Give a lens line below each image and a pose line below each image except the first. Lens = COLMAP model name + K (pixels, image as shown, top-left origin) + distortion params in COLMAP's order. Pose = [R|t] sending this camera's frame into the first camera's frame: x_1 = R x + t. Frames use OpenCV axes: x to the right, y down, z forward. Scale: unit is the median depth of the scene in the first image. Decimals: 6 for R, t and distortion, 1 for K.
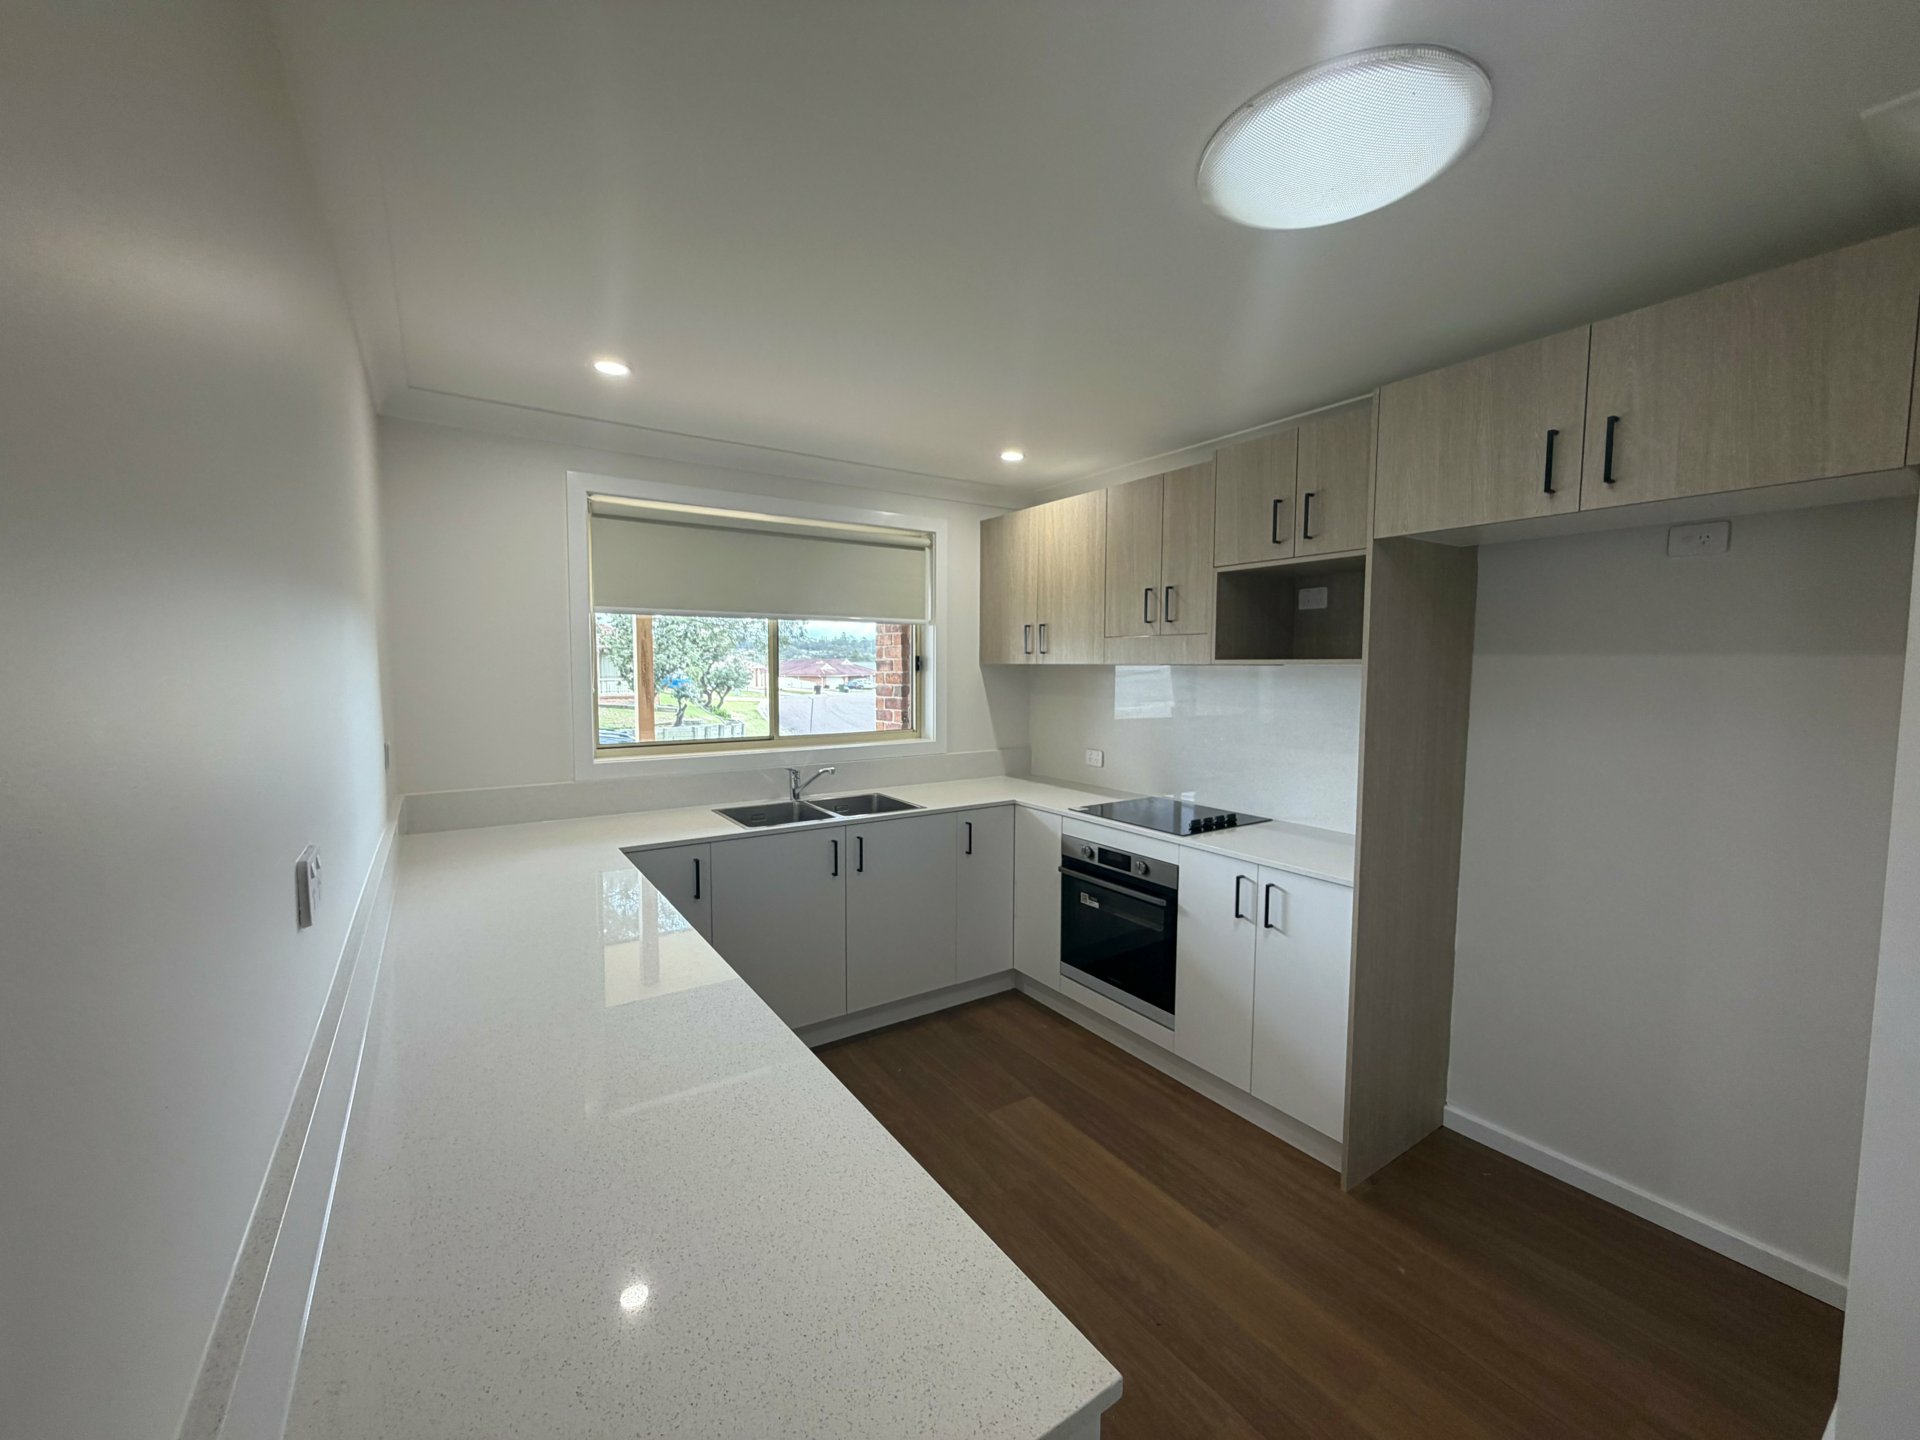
lens RADIAL K [[761.9, 0, 960.0], [0, 761.9, 720.0], [0, 0, 1]] dist [0.006452, -0.000141]
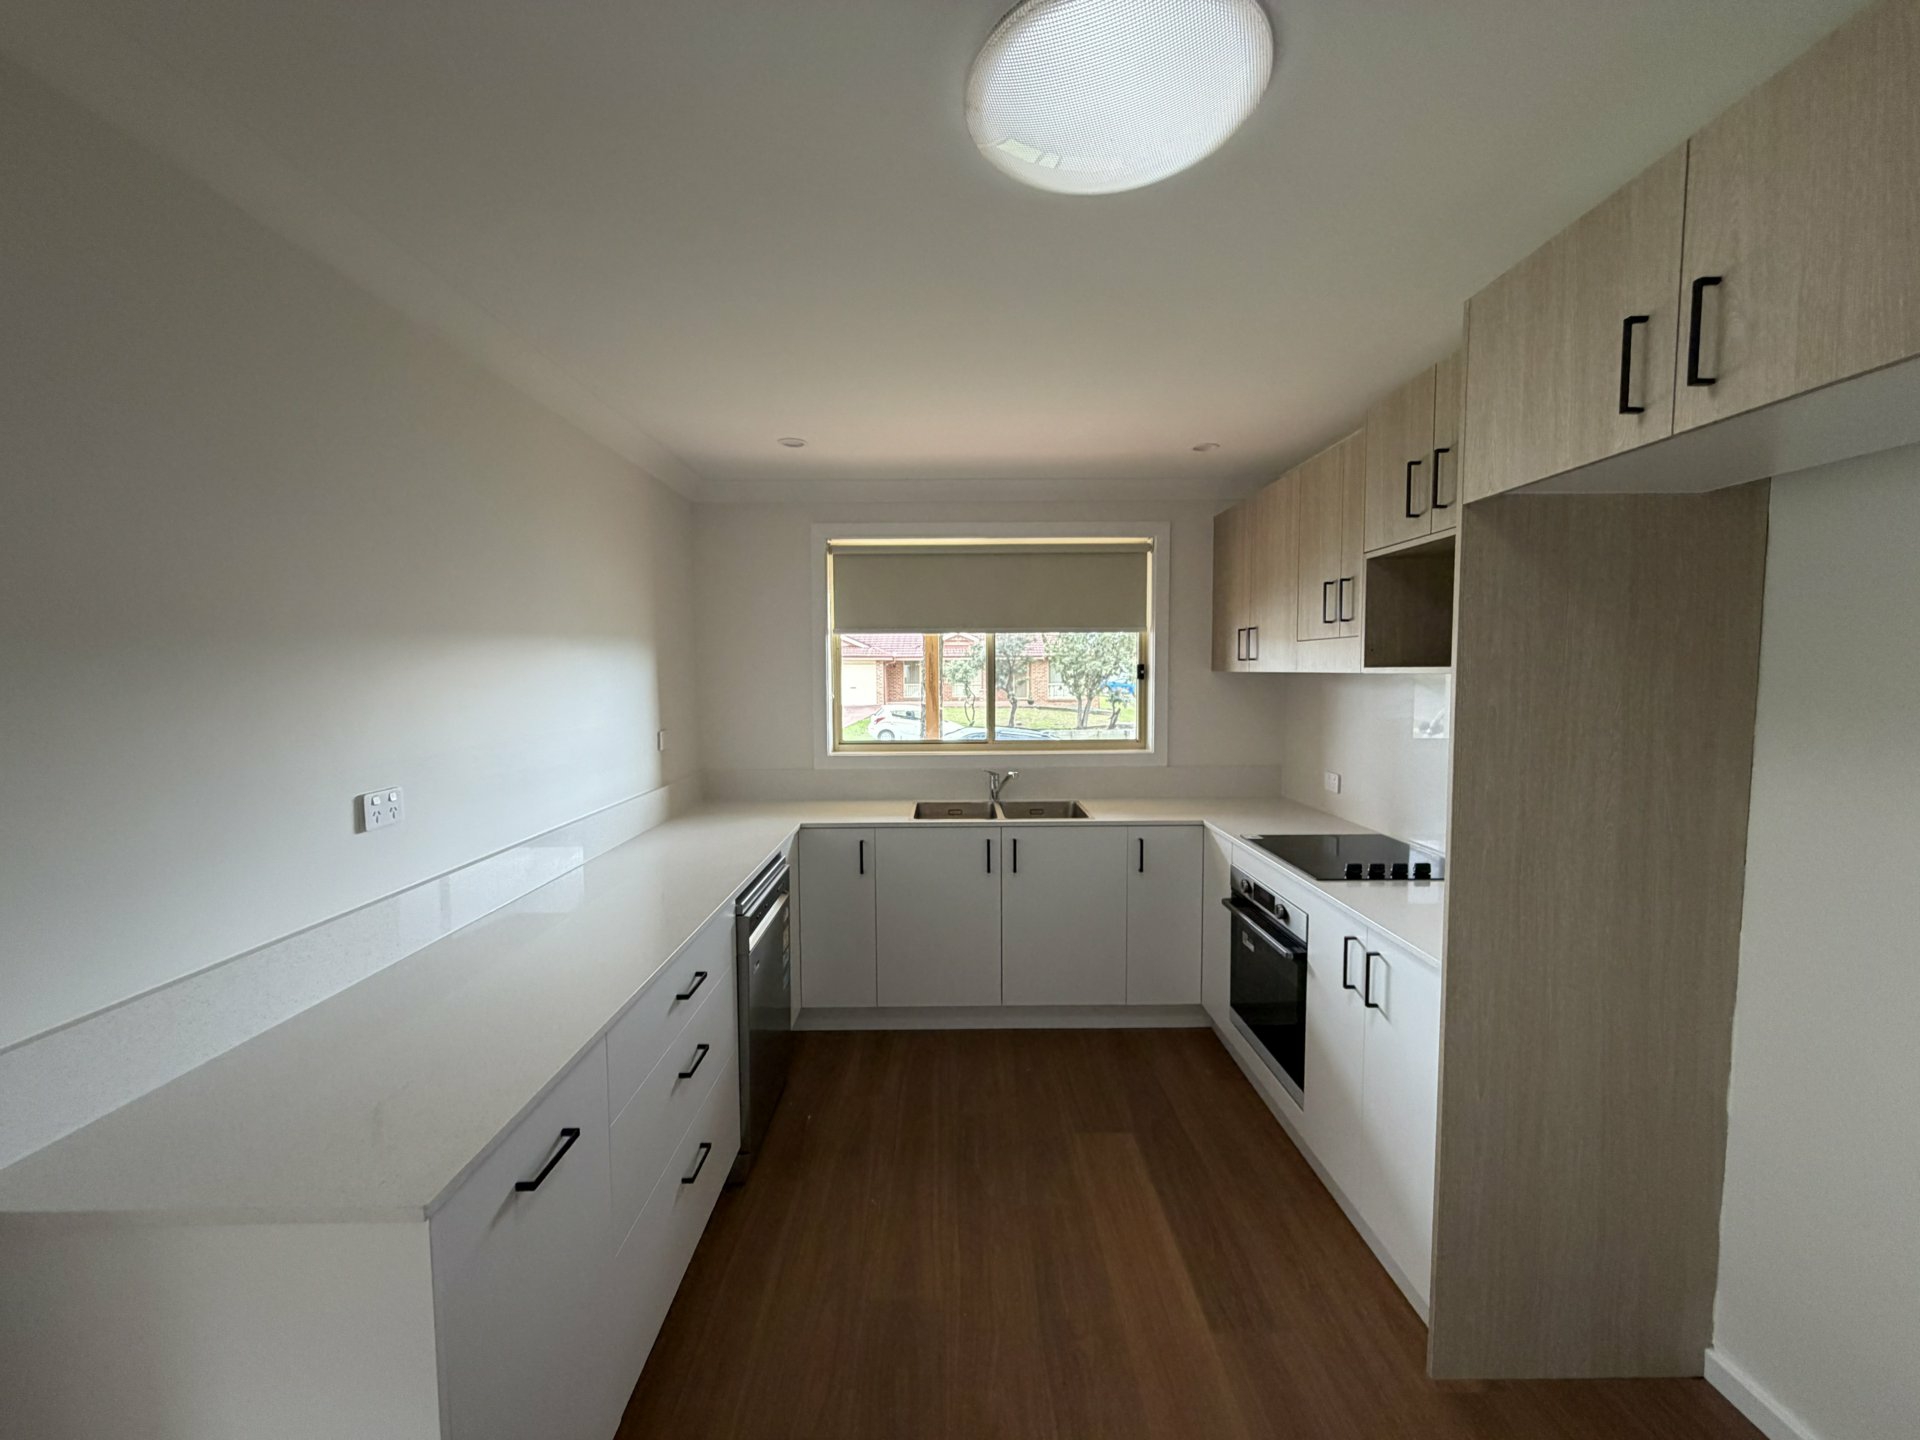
lens RADIAL K [[764.7, 0, 960.0], [0, 764.7, 720.0], [0, 0, 1]] dist [-0.000316, 0.000170]
pose [[0.826927, 0.025815, -0.561716, 0.394978], [-0.029043, 0.999573, 0.003181, -0.011983], [0.561559, 0.013684, 0.827324, 0.082922]]
